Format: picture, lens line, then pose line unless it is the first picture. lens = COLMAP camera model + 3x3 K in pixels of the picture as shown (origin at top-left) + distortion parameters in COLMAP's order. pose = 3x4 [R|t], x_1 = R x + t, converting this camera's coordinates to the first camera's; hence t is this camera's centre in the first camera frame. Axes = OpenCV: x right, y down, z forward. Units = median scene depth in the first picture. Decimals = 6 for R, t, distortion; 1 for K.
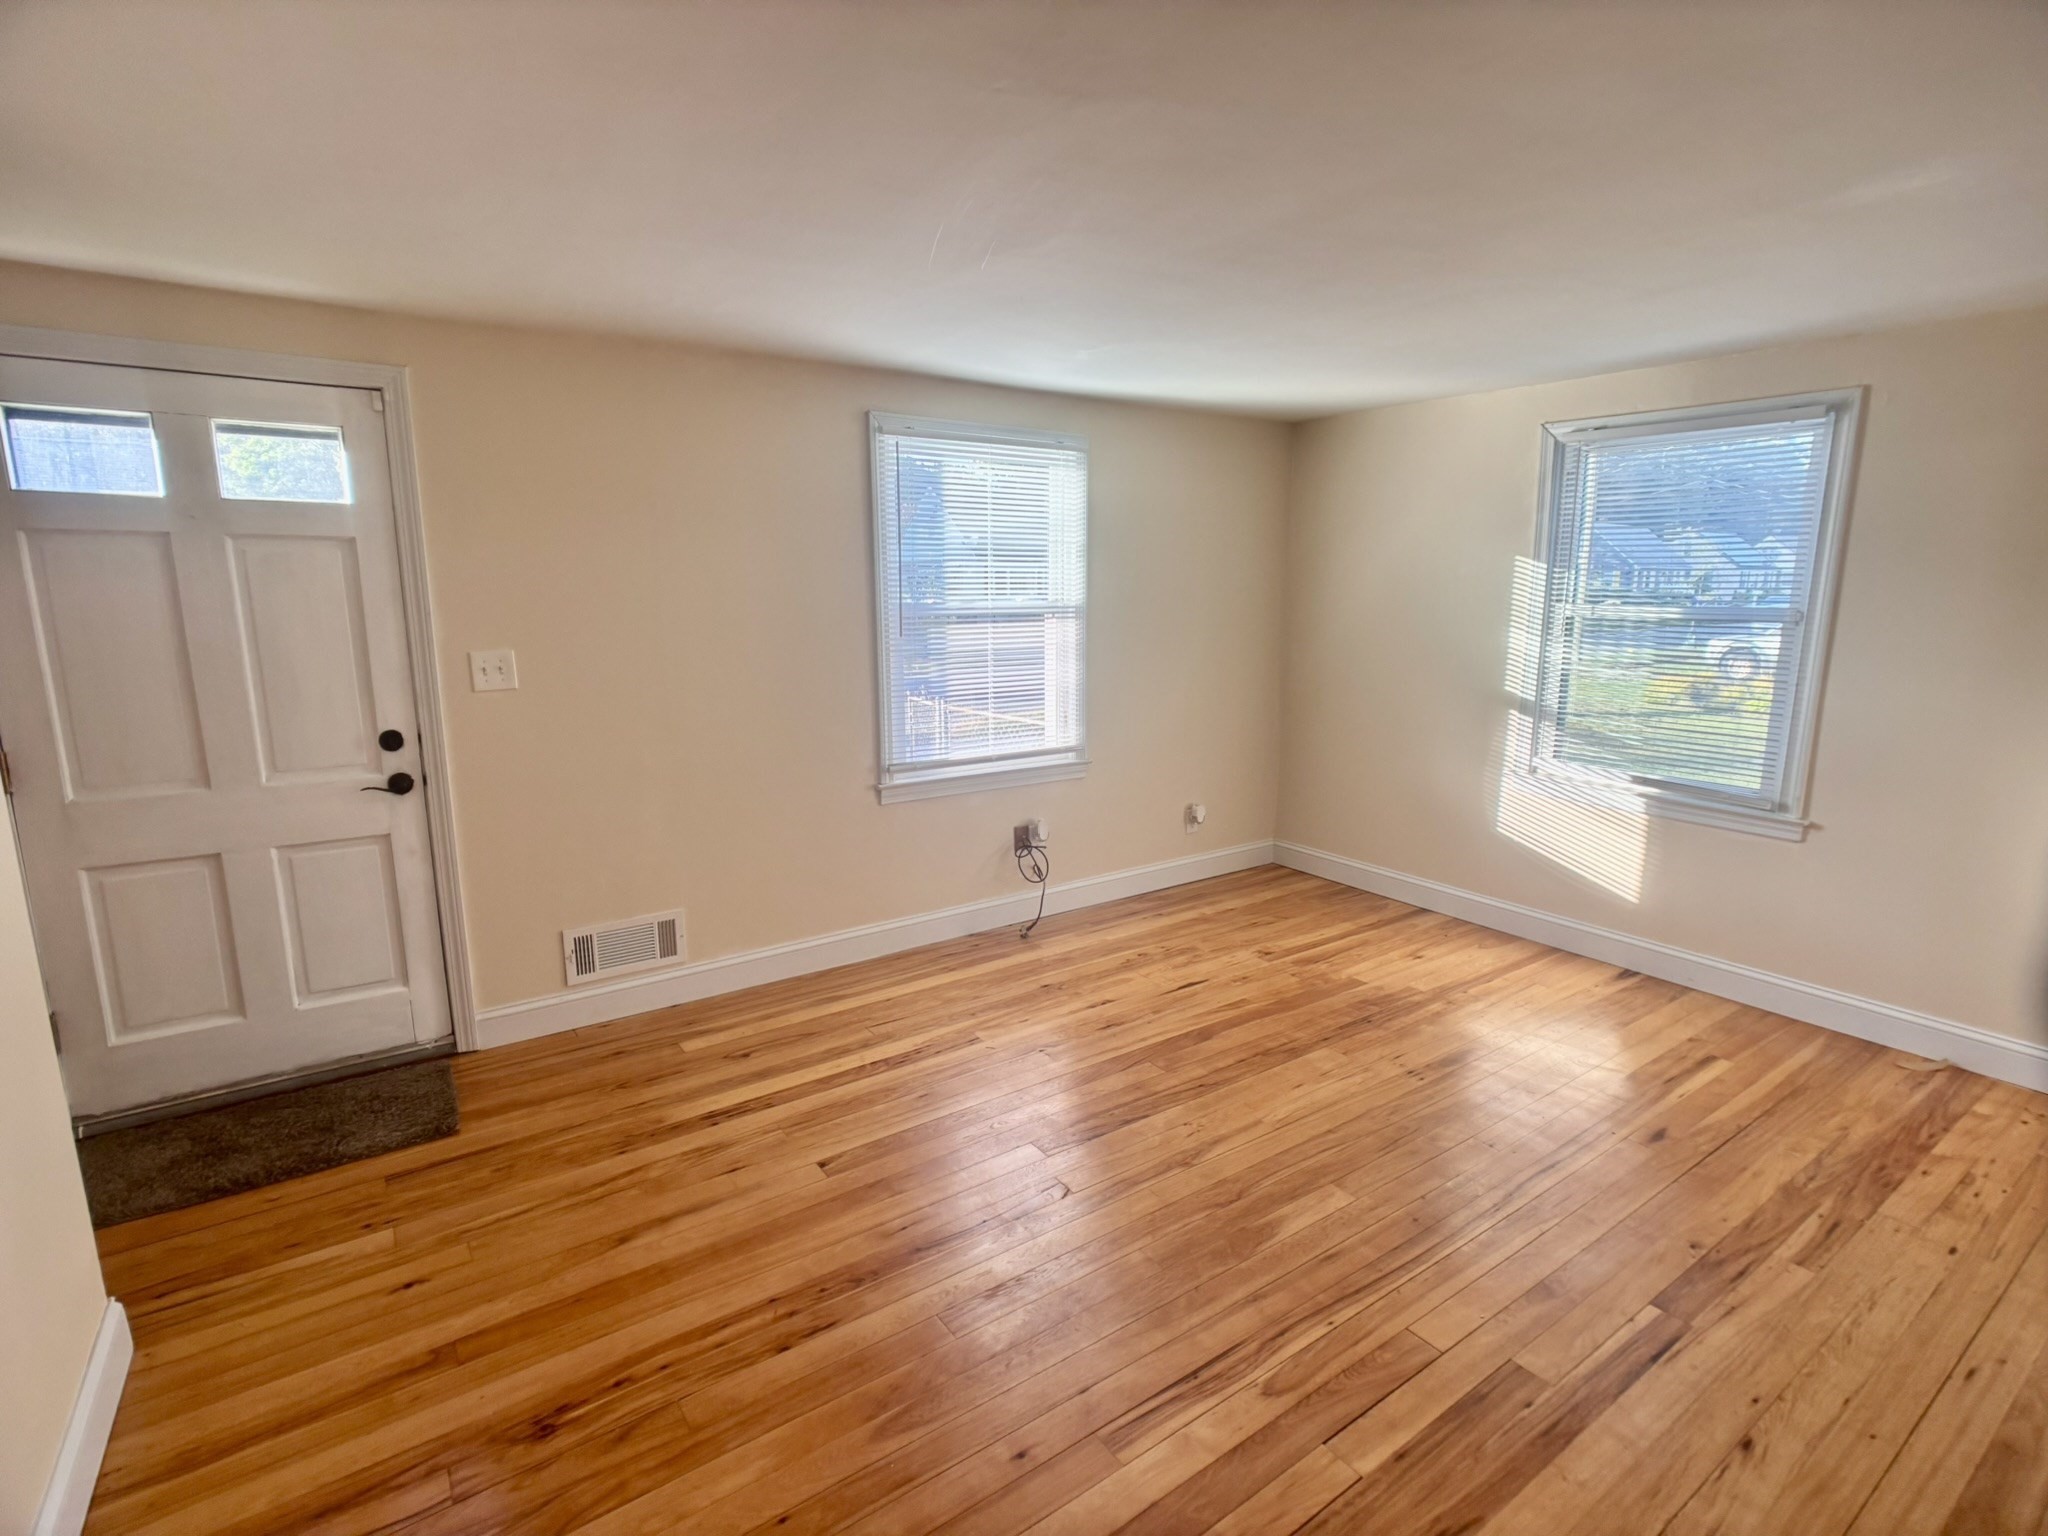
lens RADIAL K [[1011.2, 0, 1040.7], [0, 1011.2, 761.5], [0, 0, 1]] dist [-0.002118, -0.000033]
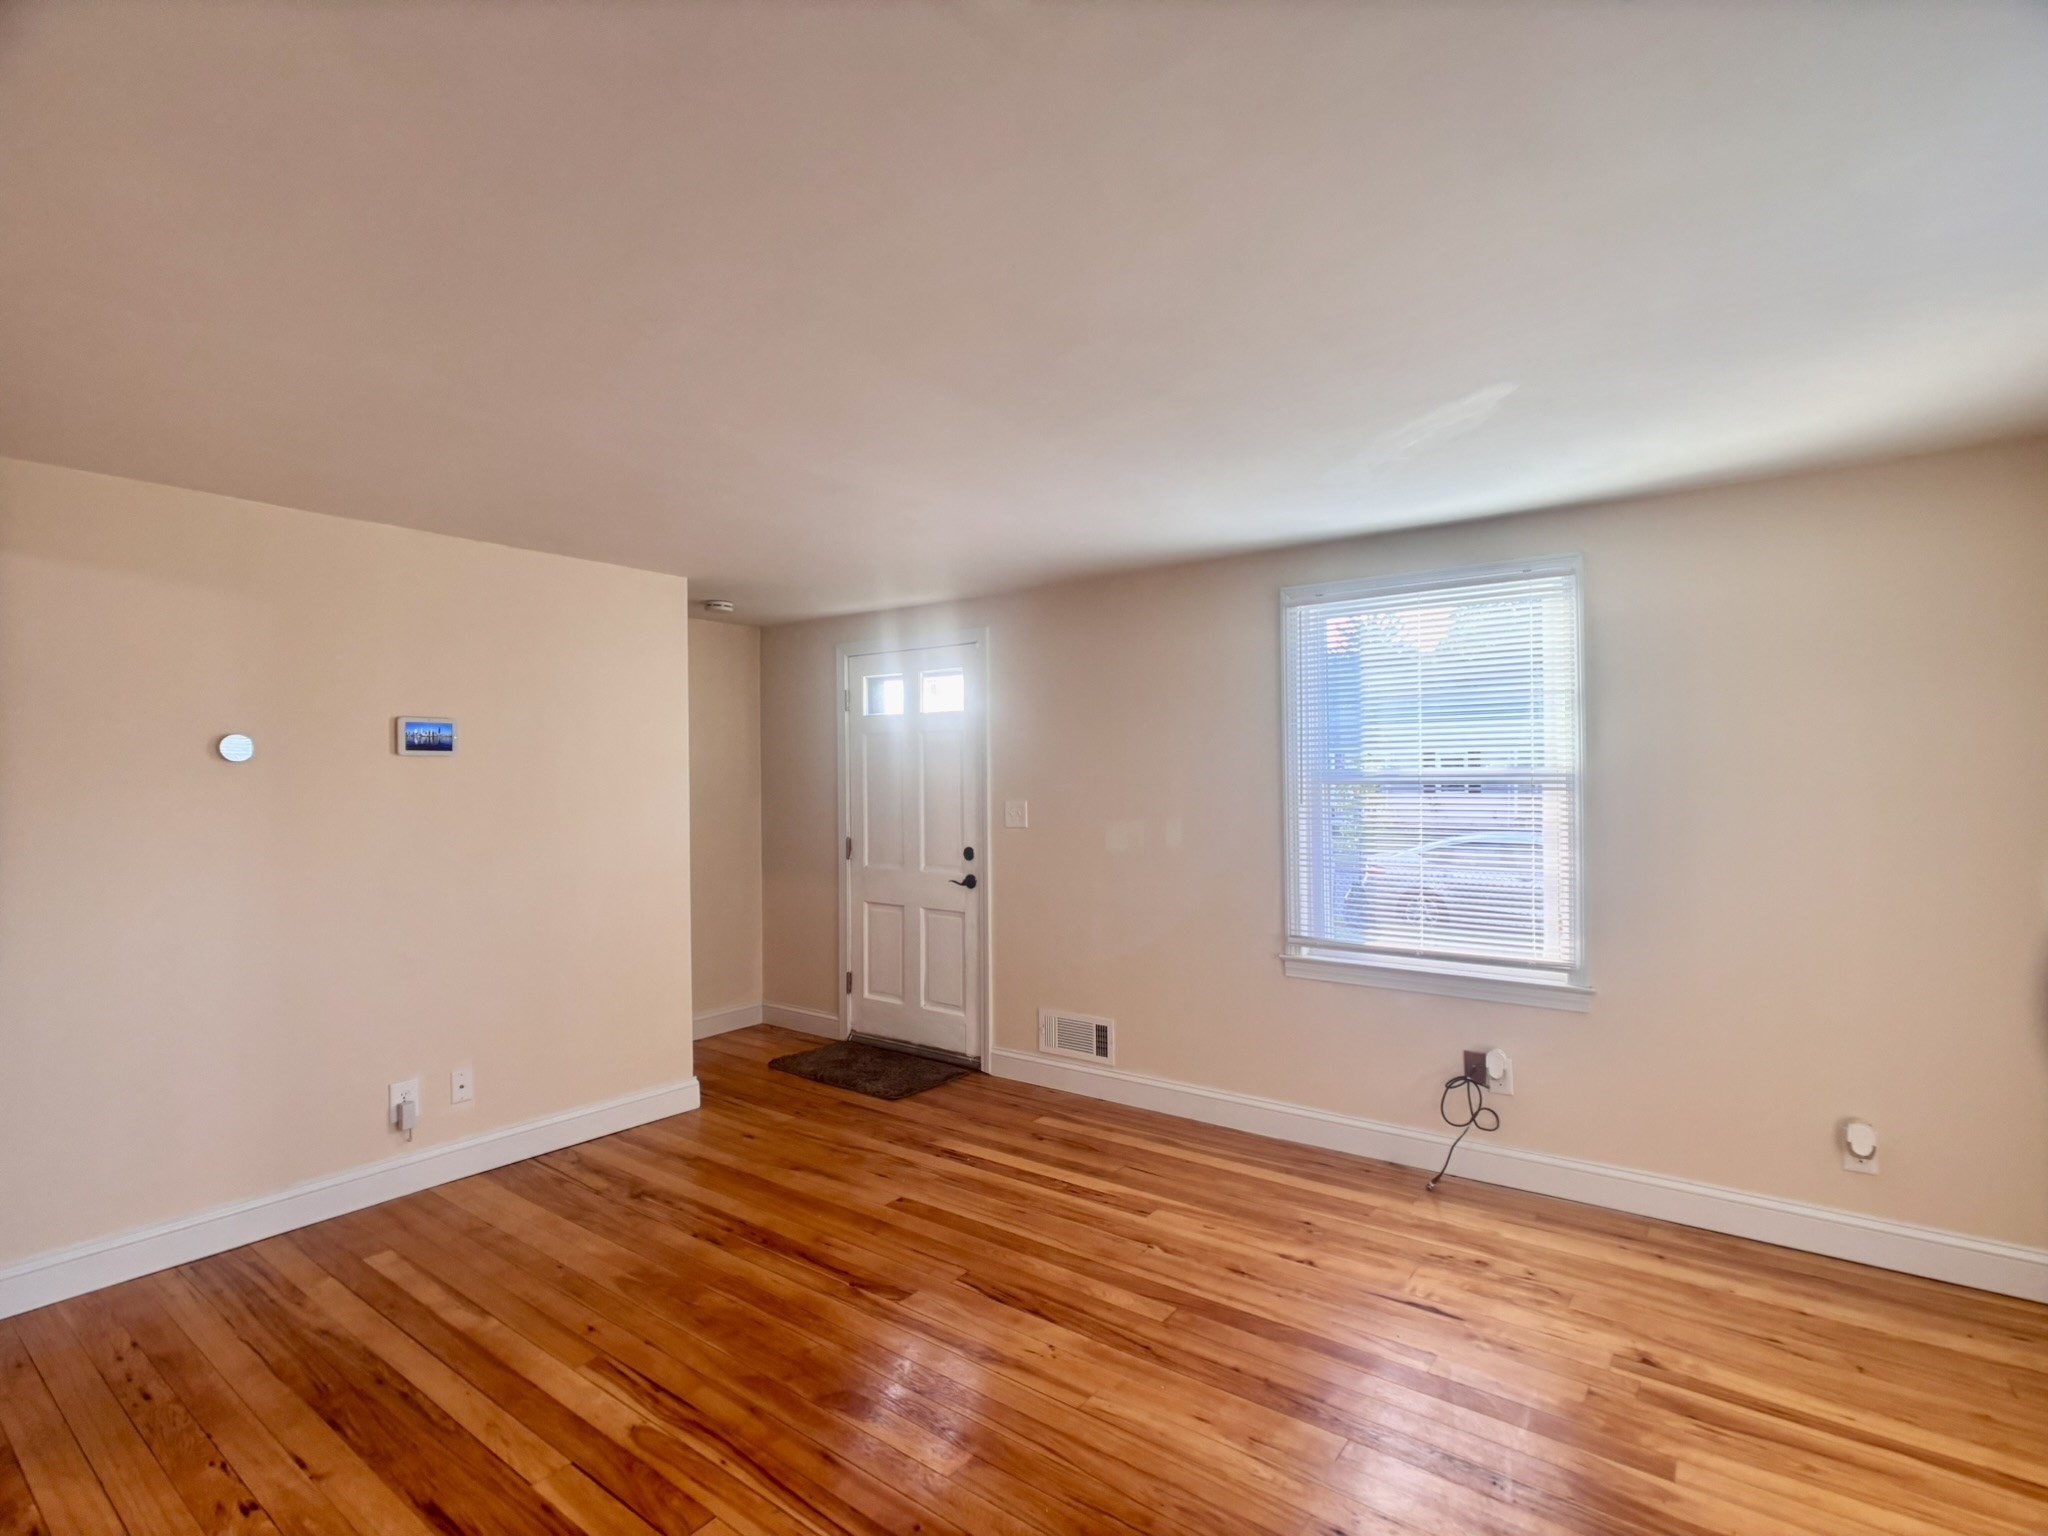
lens RADIAL K [[1011.2, 0, 1033.0], [0, 1011.2, 758.4], [0, 0, 1]] dist [-0.002118, -0.000033]
pose [[0.306055, -0.017340, -0.951856, 0.768299], [-0.159902, 0.984694, -0.069352, -0.062248], [0.938489, 0.173429, 0.298598, 0.497401]]
